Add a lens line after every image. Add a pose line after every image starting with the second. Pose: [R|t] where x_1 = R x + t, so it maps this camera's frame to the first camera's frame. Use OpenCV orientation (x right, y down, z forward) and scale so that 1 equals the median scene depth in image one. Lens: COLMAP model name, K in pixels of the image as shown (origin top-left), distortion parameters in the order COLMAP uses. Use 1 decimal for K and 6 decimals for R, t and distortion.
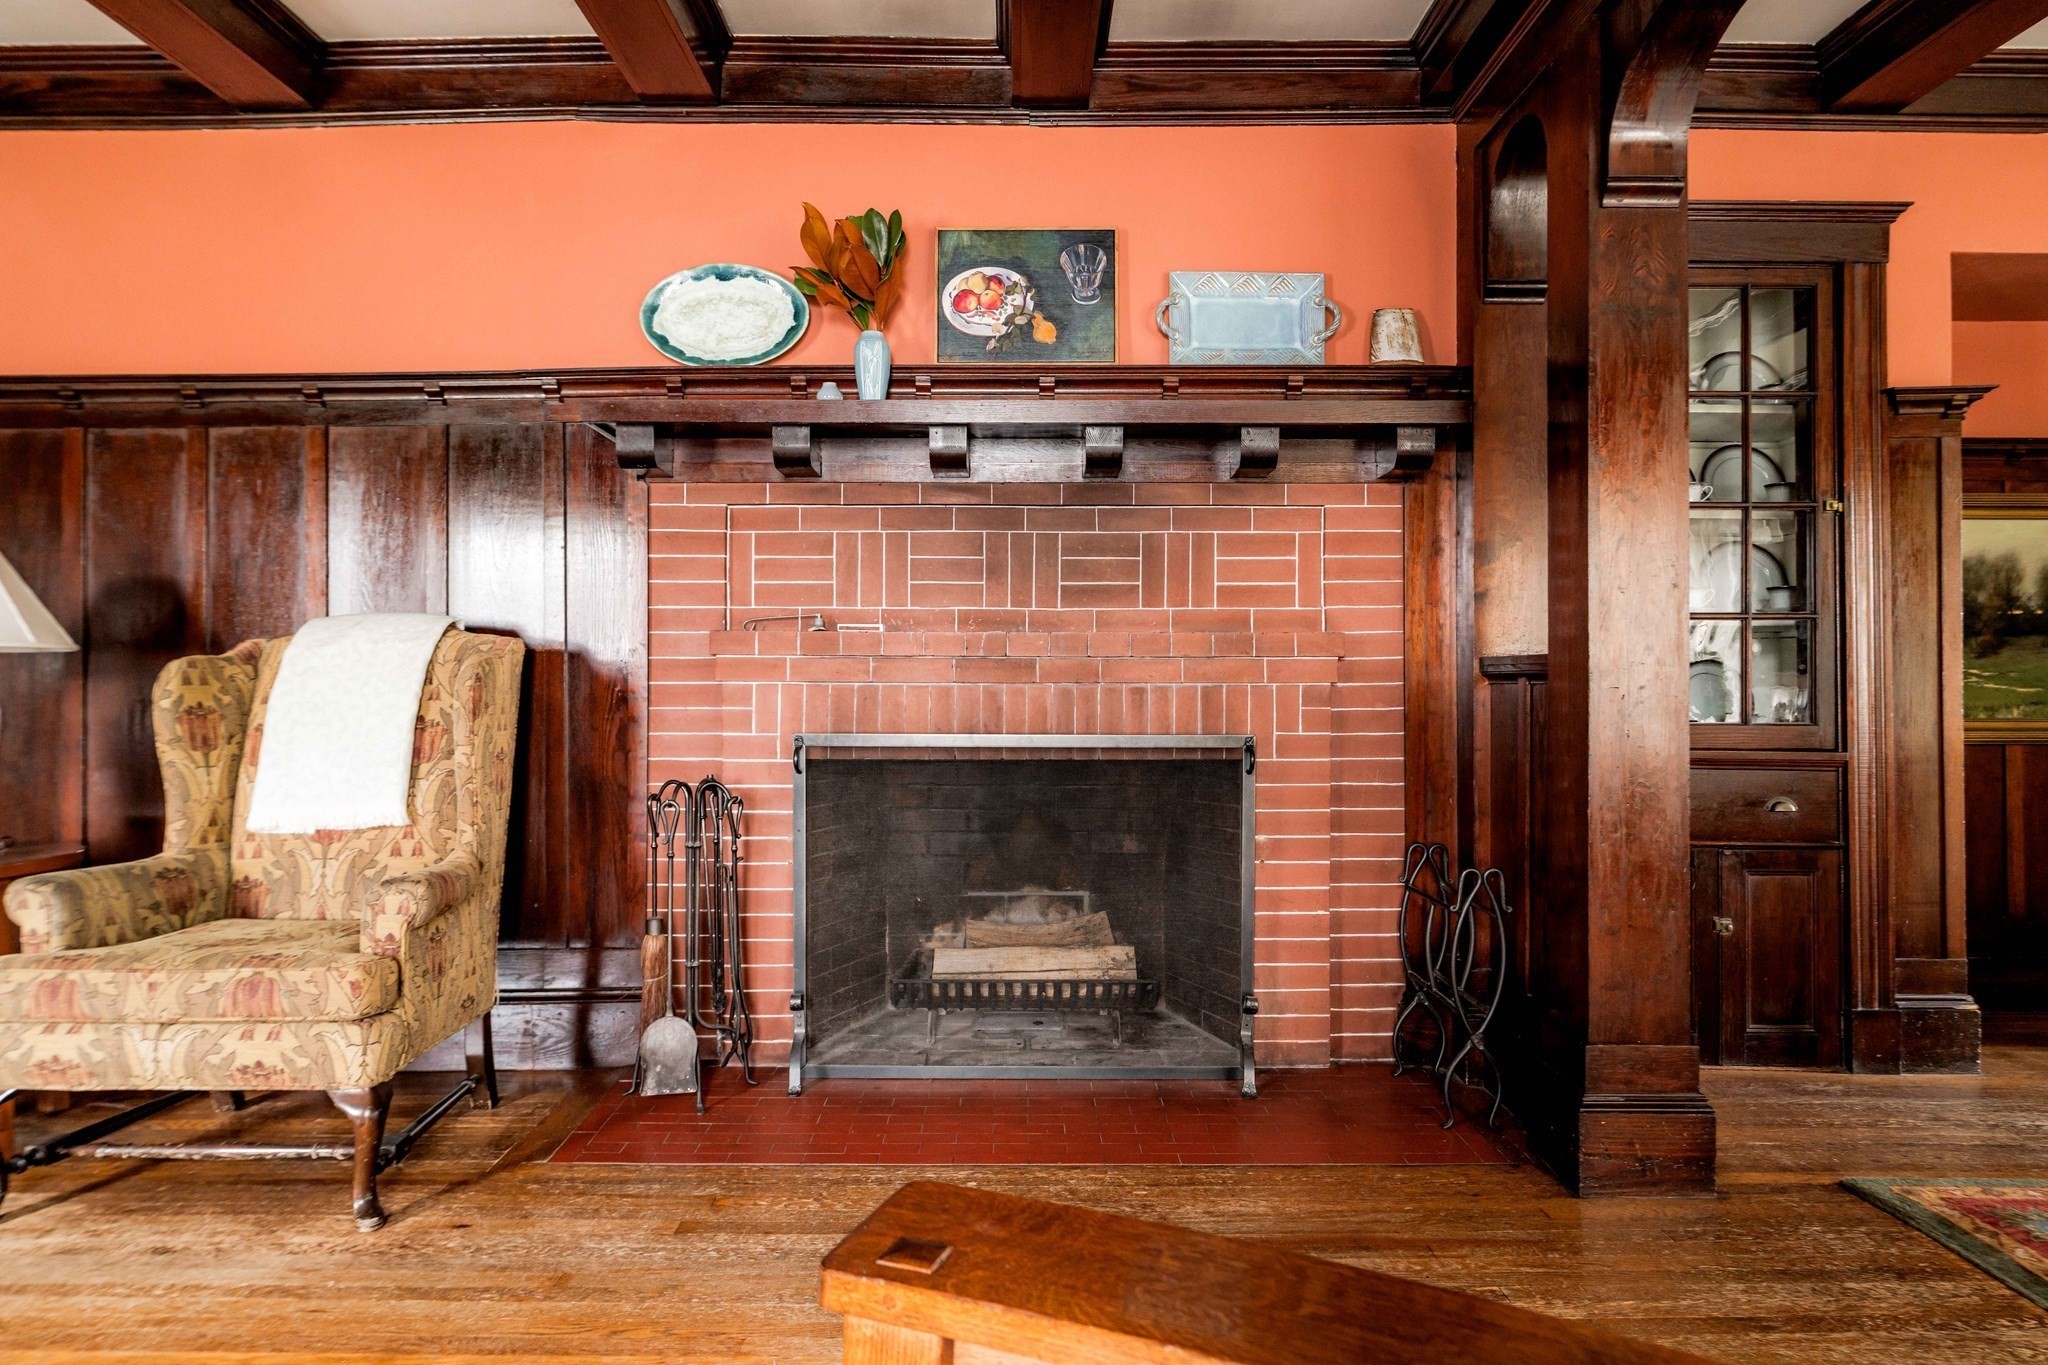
lens RADIAL K [[1245.4, 0, 1031.1], [0, 1245.4, 678.9], [0, 0, 1]] dist [-0.006372, 0.004171]
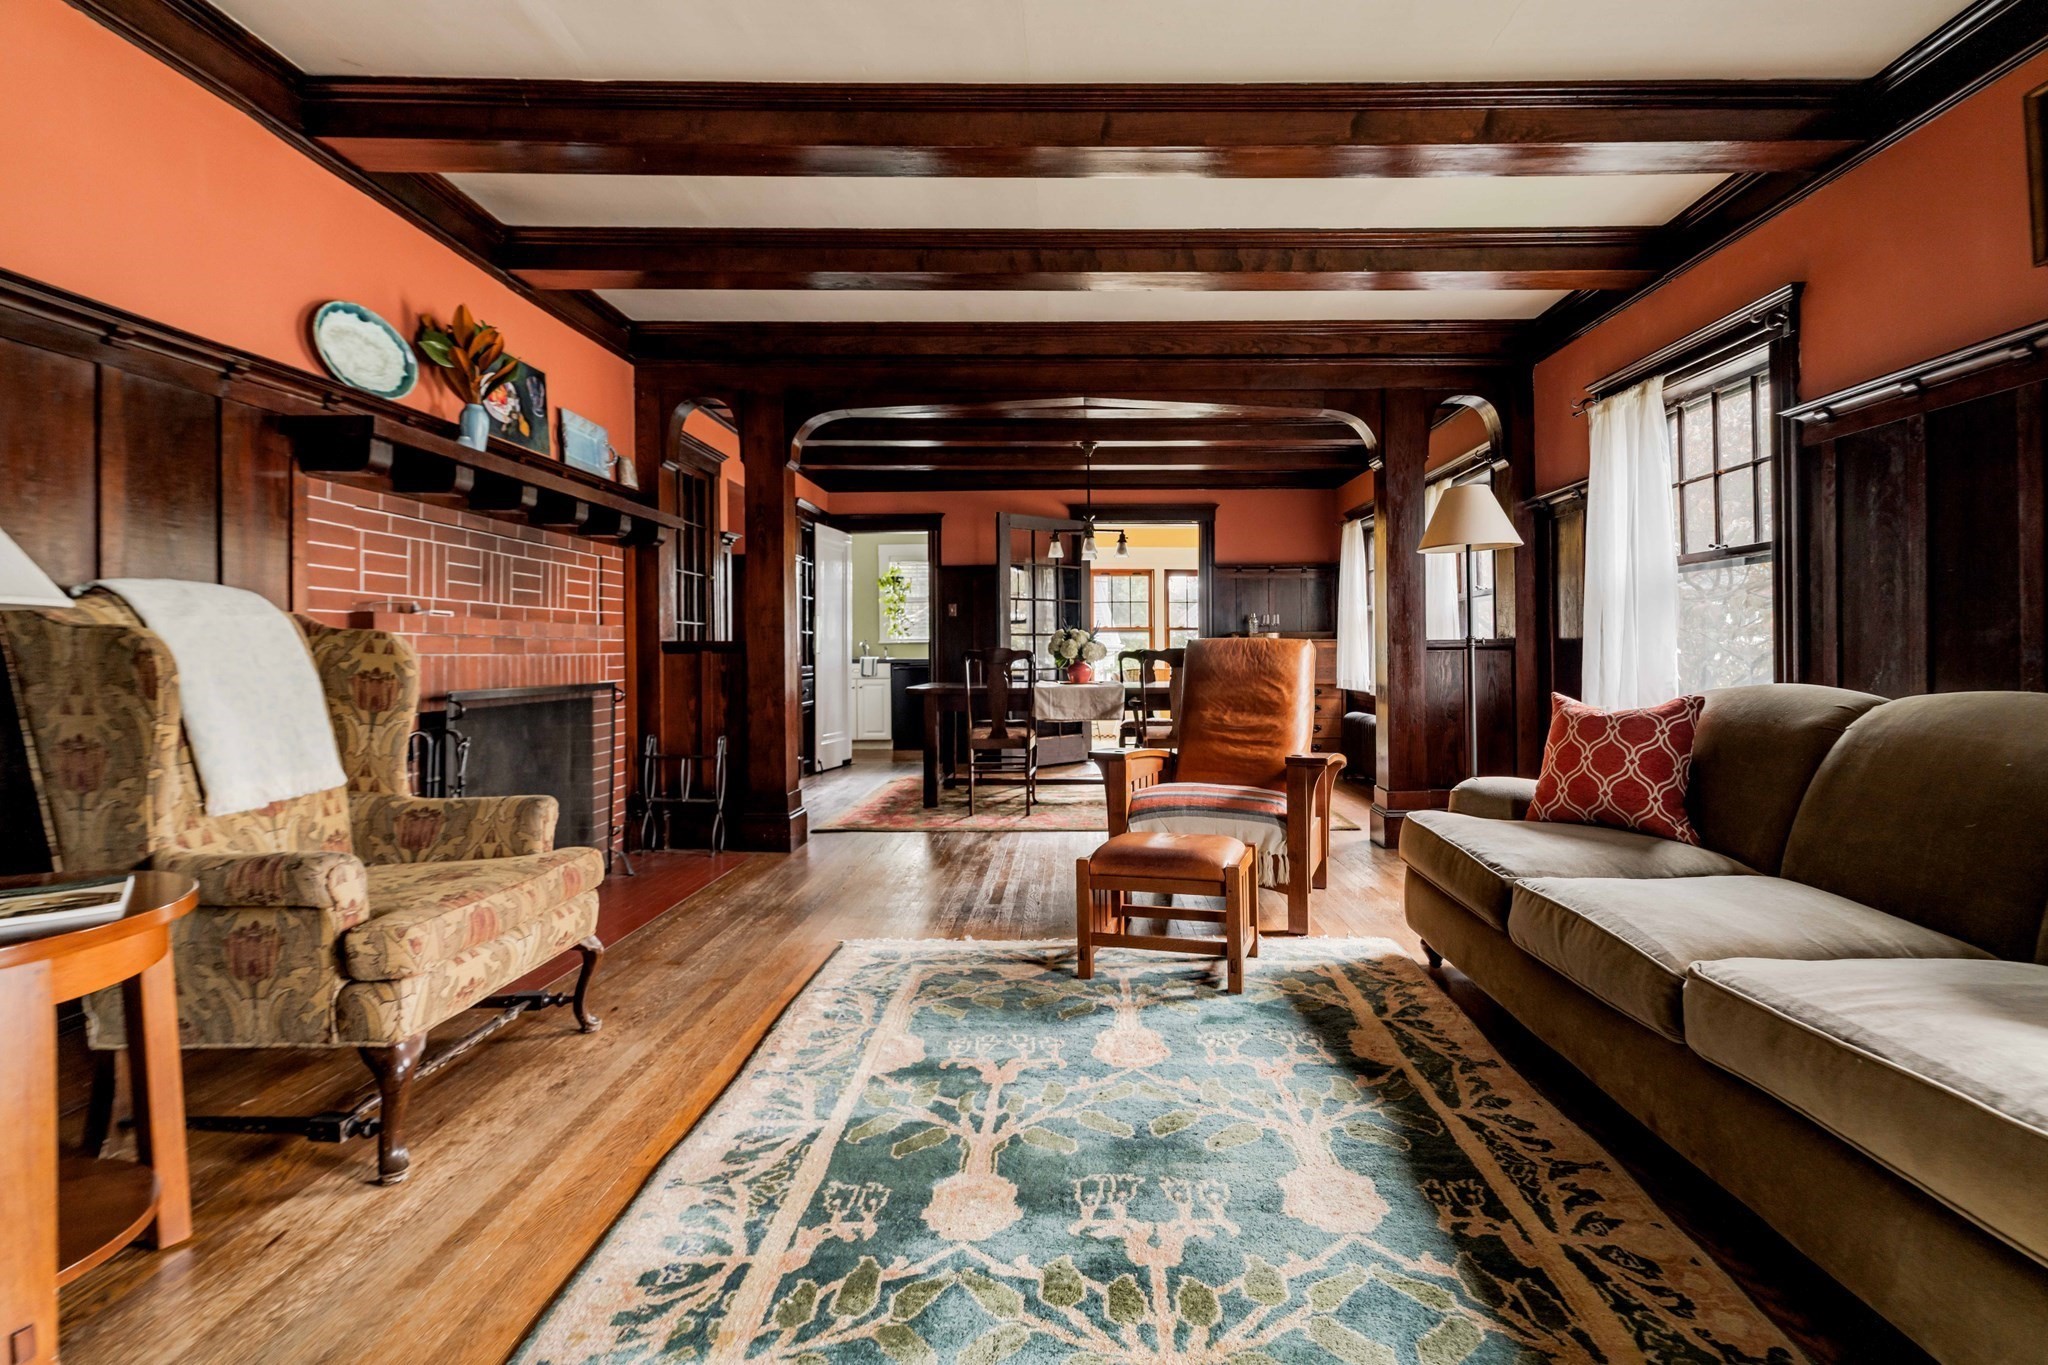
lens RADIAL K [[945.4, 0, 1061.2], [0, 945.4, 653.4], [0, 0, 1]] dist [-0.009896, 0.003740]
pose [[0.026894, -0.002374, 0.999635, -1.144592], [0.003727, 0.999990, 0.002275, 0.002229], [-0.999631, 0.003664, 0.026903, 0.300818]]
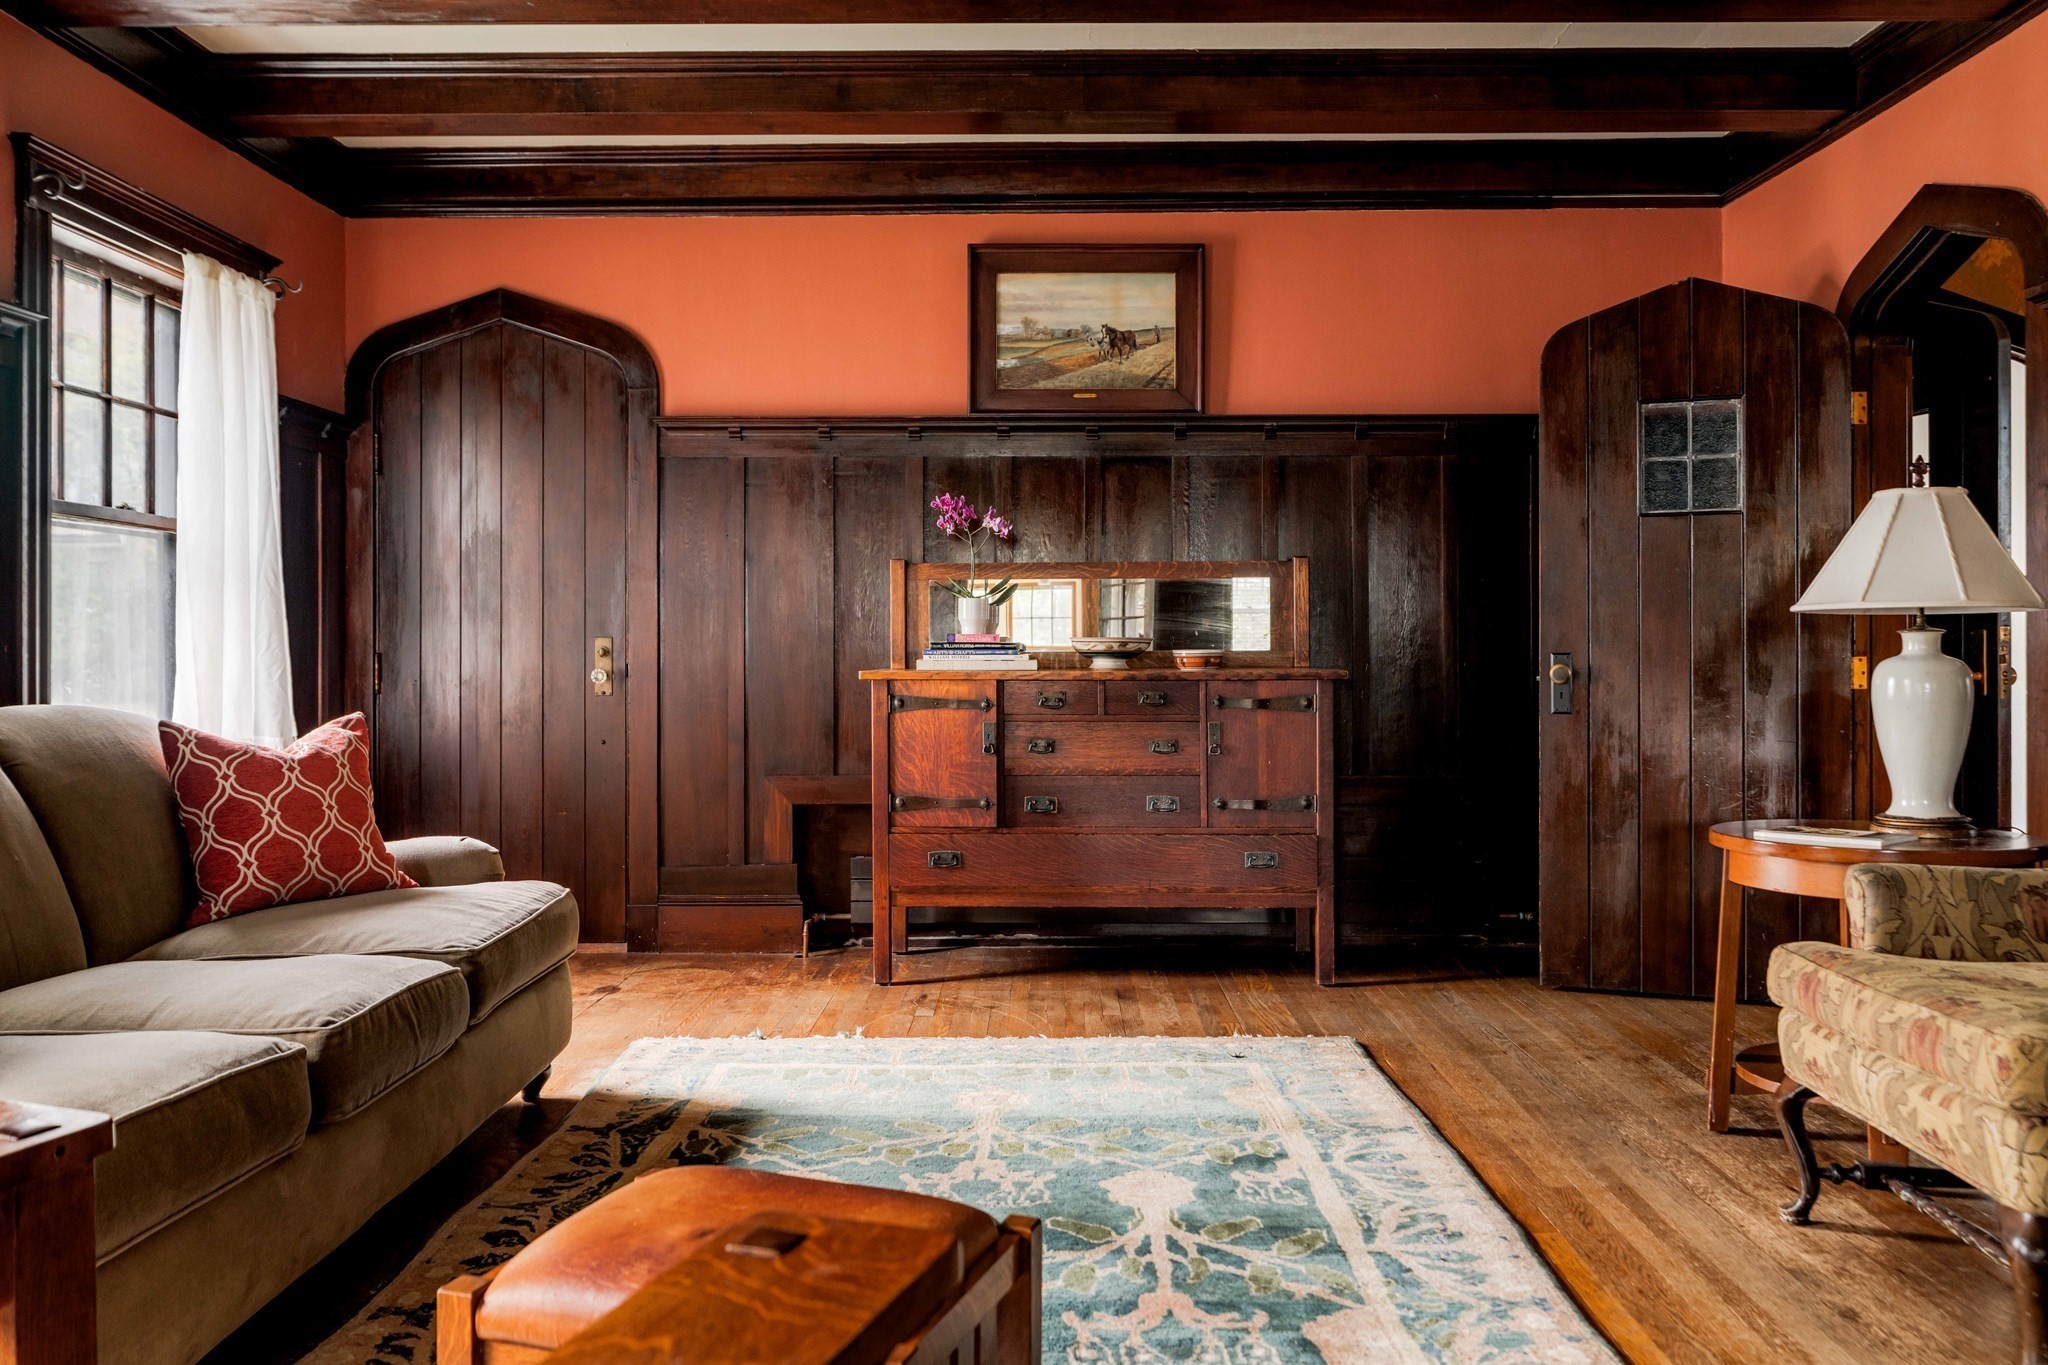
lens RADIAL K [[1690.2, 0, 1071.9], [0, 1690.2, 654.2], [0, 0, 1]] dist [0.000925, 0.013913]
pose [[0.000828, 0.004585, -0.999989, 0.312174], [0.002684, 0.999986, 0.004588, 0.001021], [0.999996, -0.002688, 0.000816, 0.320322]]
